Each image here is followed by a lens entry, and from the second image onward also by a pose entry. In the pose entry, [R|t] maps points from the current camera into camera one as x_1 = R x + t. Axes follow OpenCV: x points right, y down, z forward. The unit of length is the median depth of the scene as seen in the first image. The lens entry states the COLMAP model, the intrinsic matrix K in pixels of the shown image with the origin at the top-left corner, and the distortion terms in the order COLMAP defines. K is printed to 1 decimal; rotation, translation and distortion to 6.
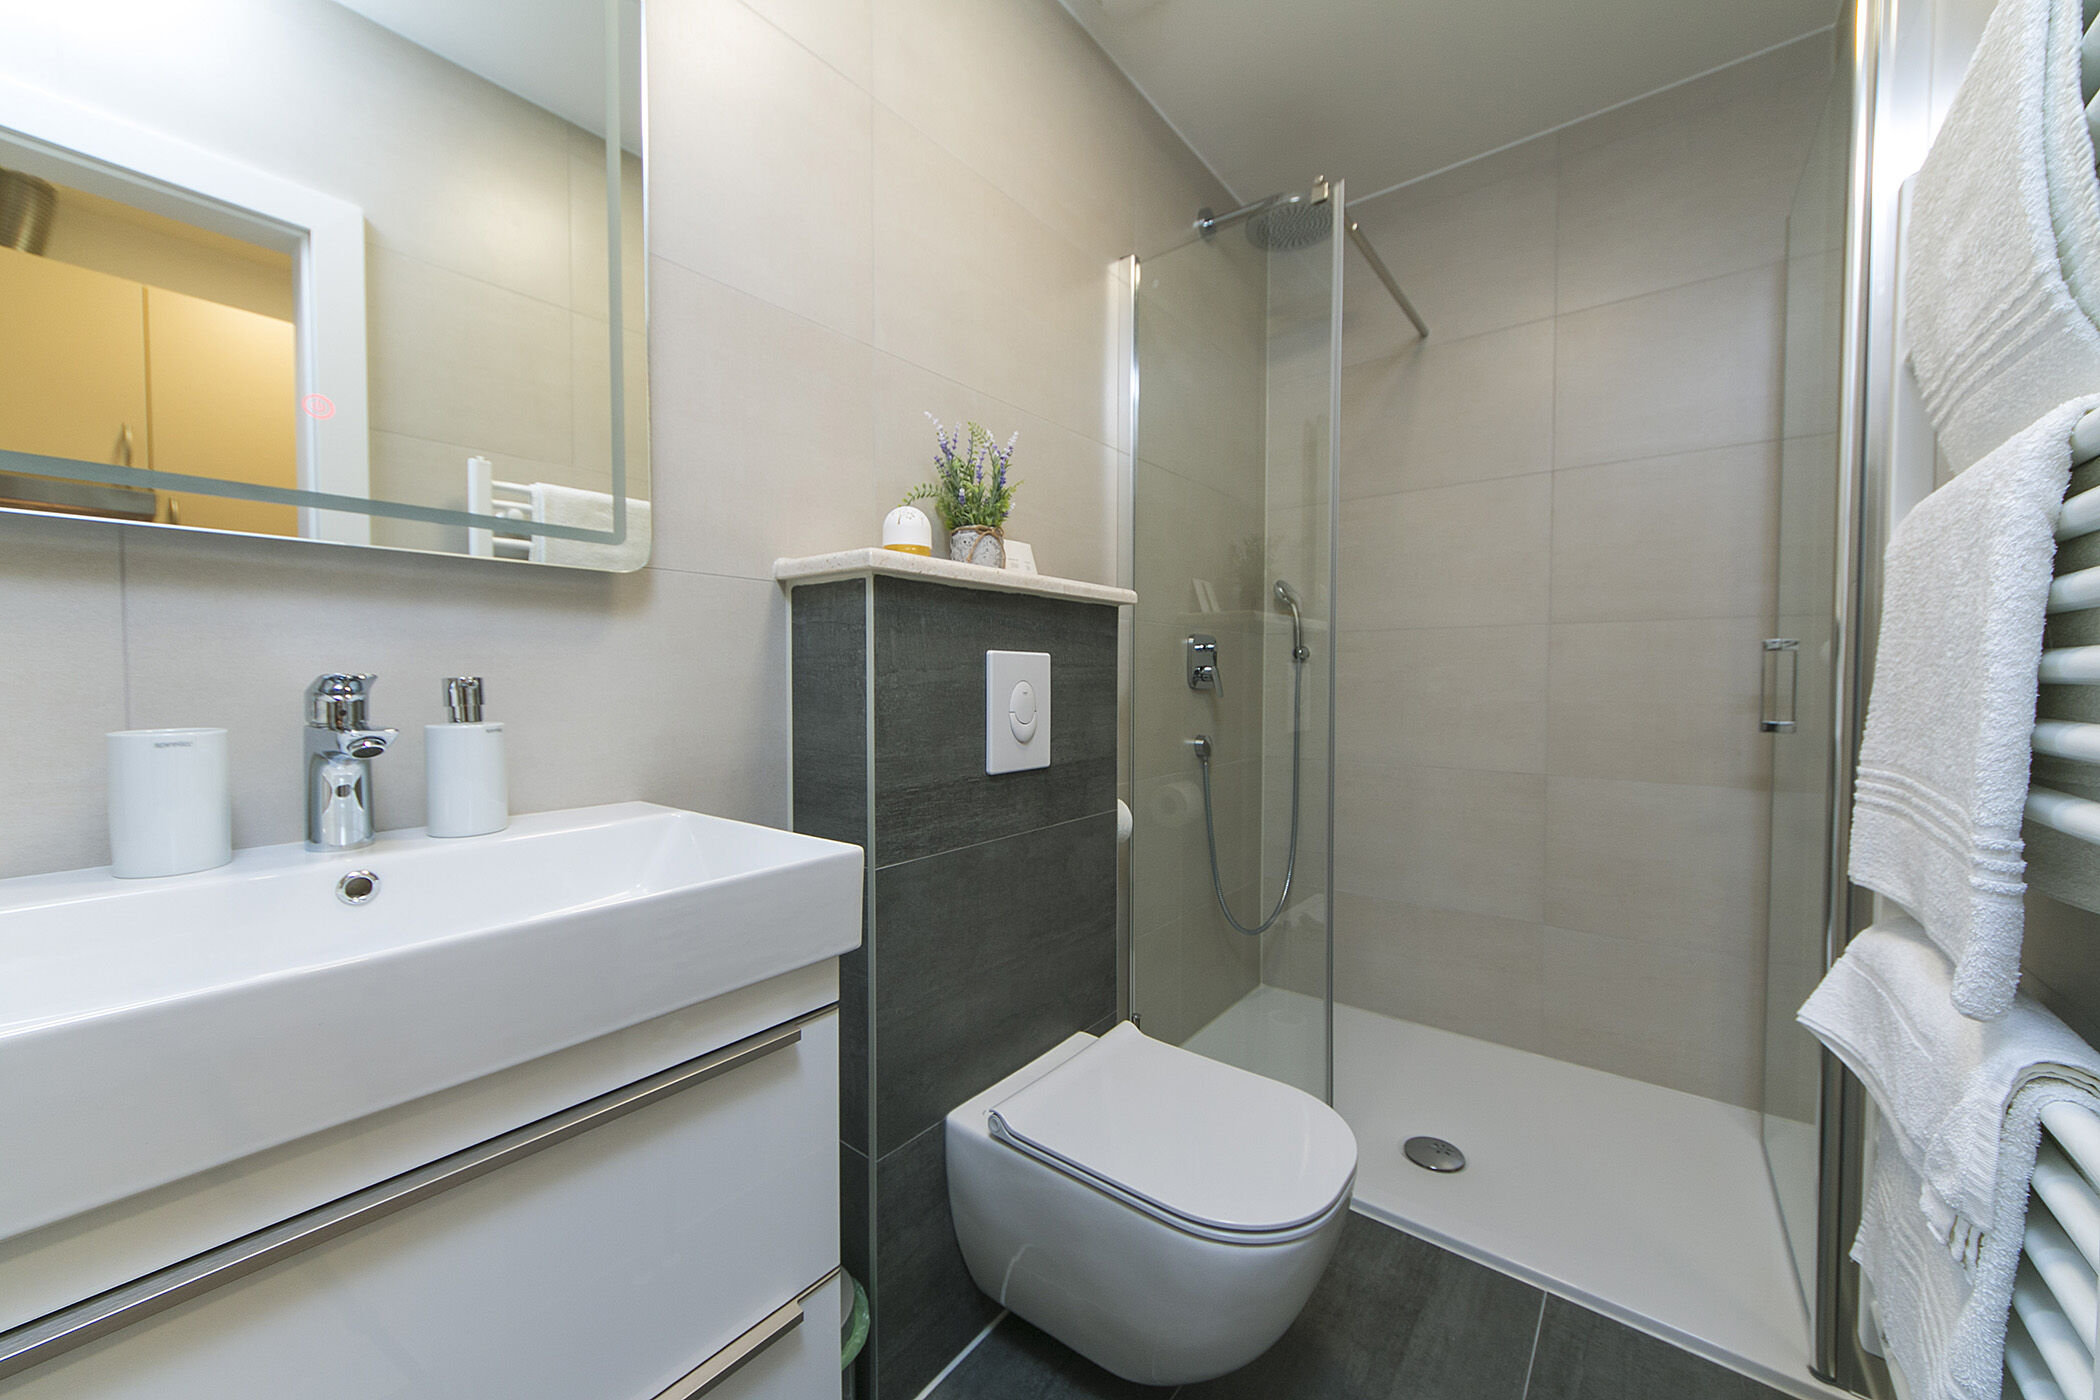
lens RADIAL K [[791.3, 0, 1029.7], [0, 791.3, 699.4], [0, 0, 1]] dist [-0.011852, 0.002831]
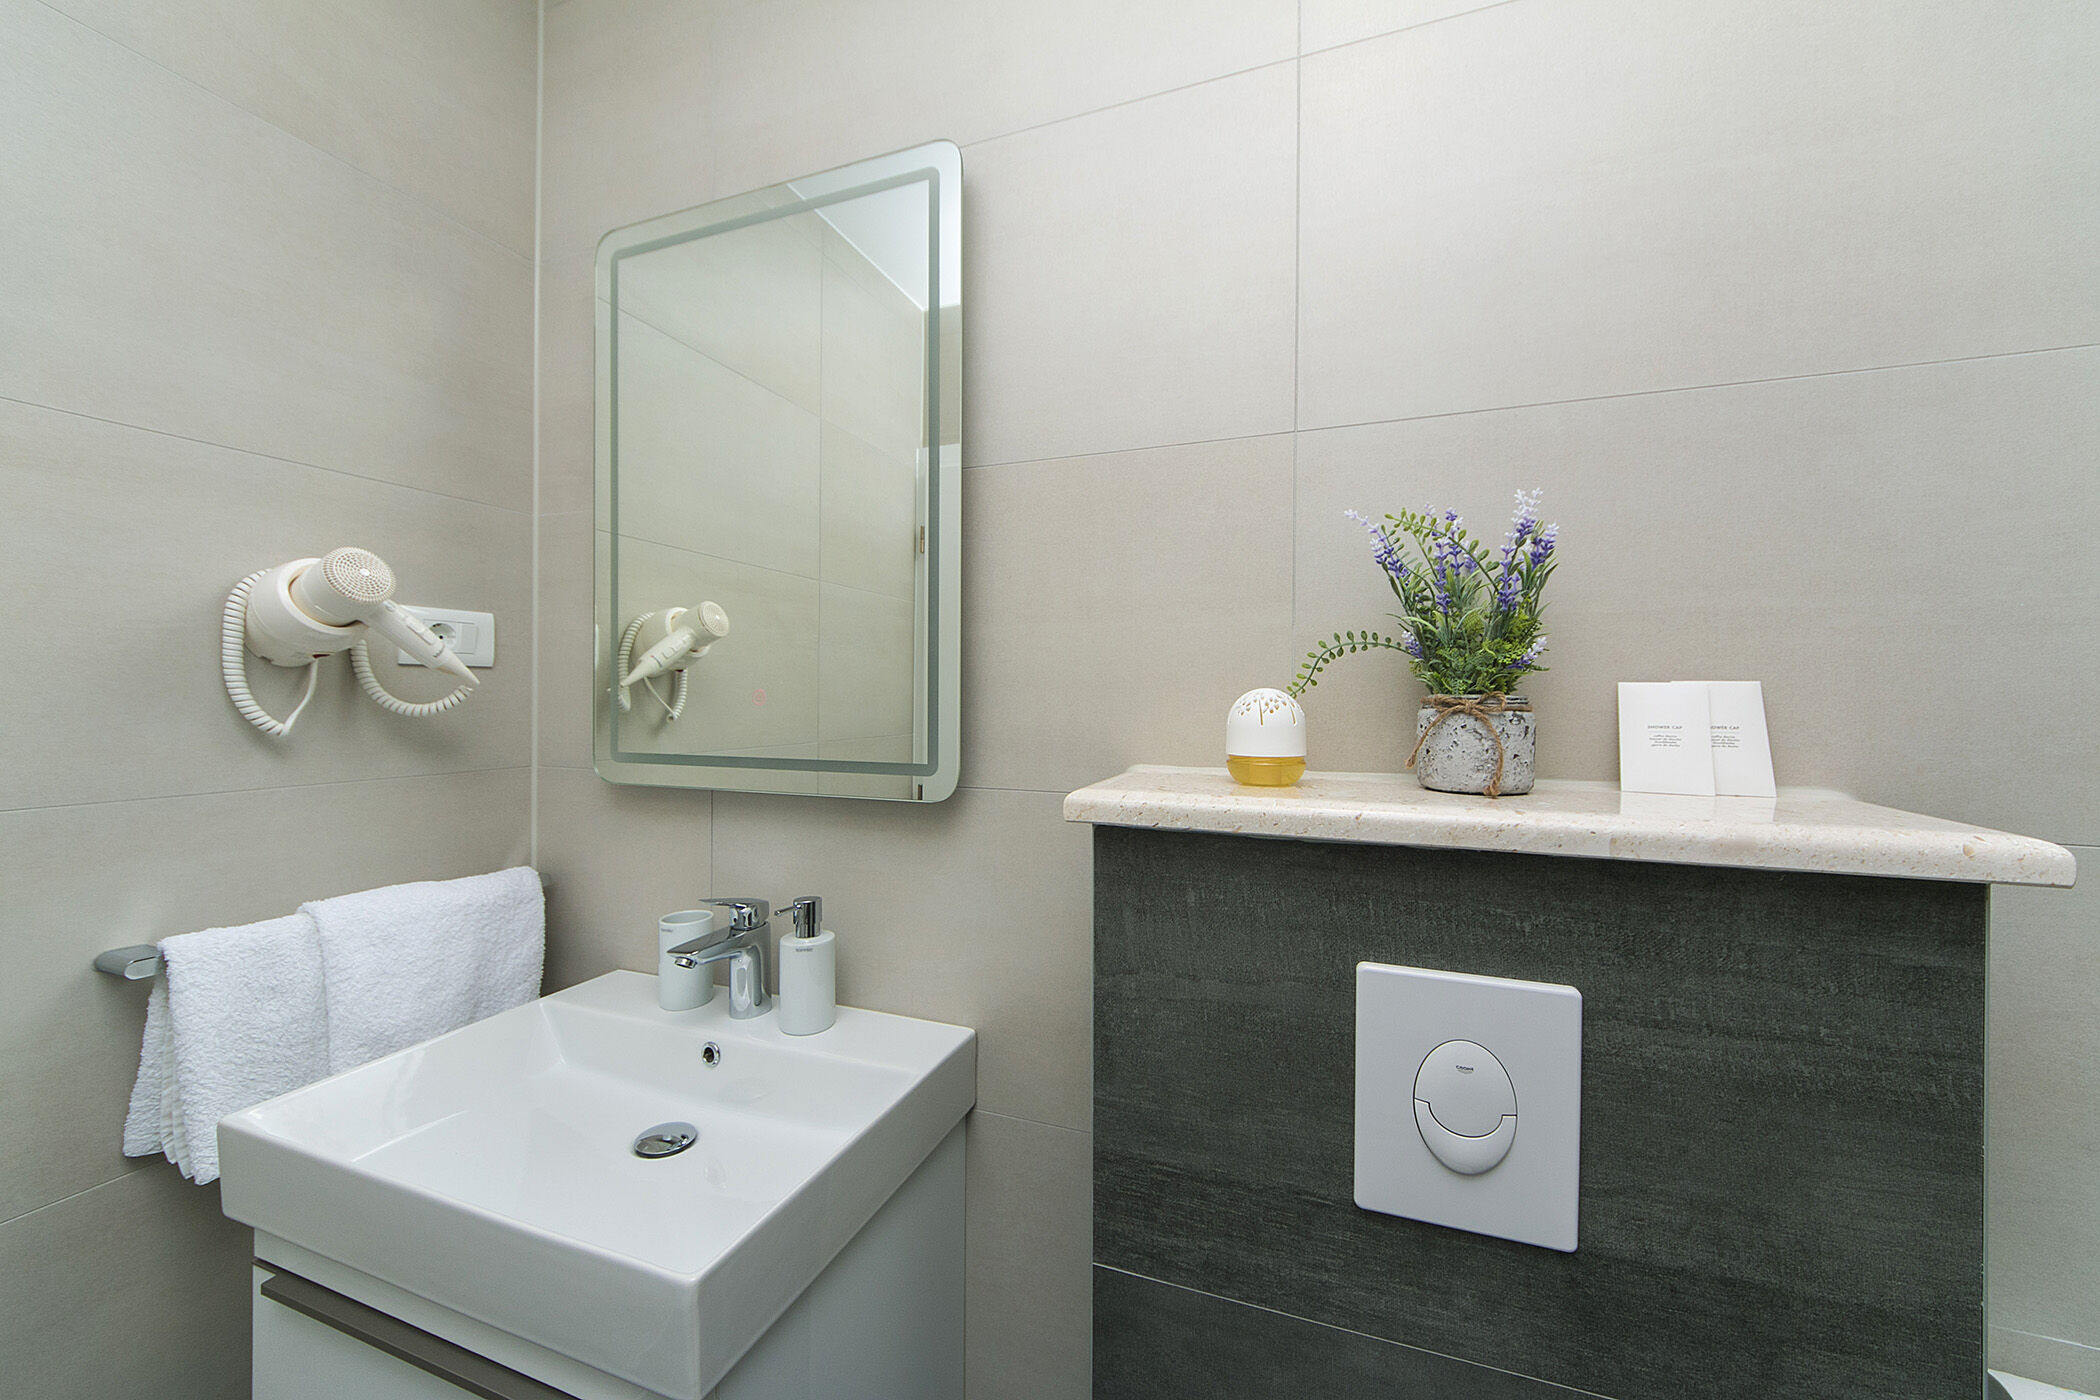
lens RADIAL K [[791.3, 0, 1048.5], [0, 791.3, 699.8], [0, 0, 1]] dist [-0.011852, 0.002831]
pose [[0.305917, -0.004345, -0.952048, 0.373303], [-0.028853, 0.999488, -0.013833, -0.218155], [0.951621, 0.031701, 0.305635, 0.644735]]
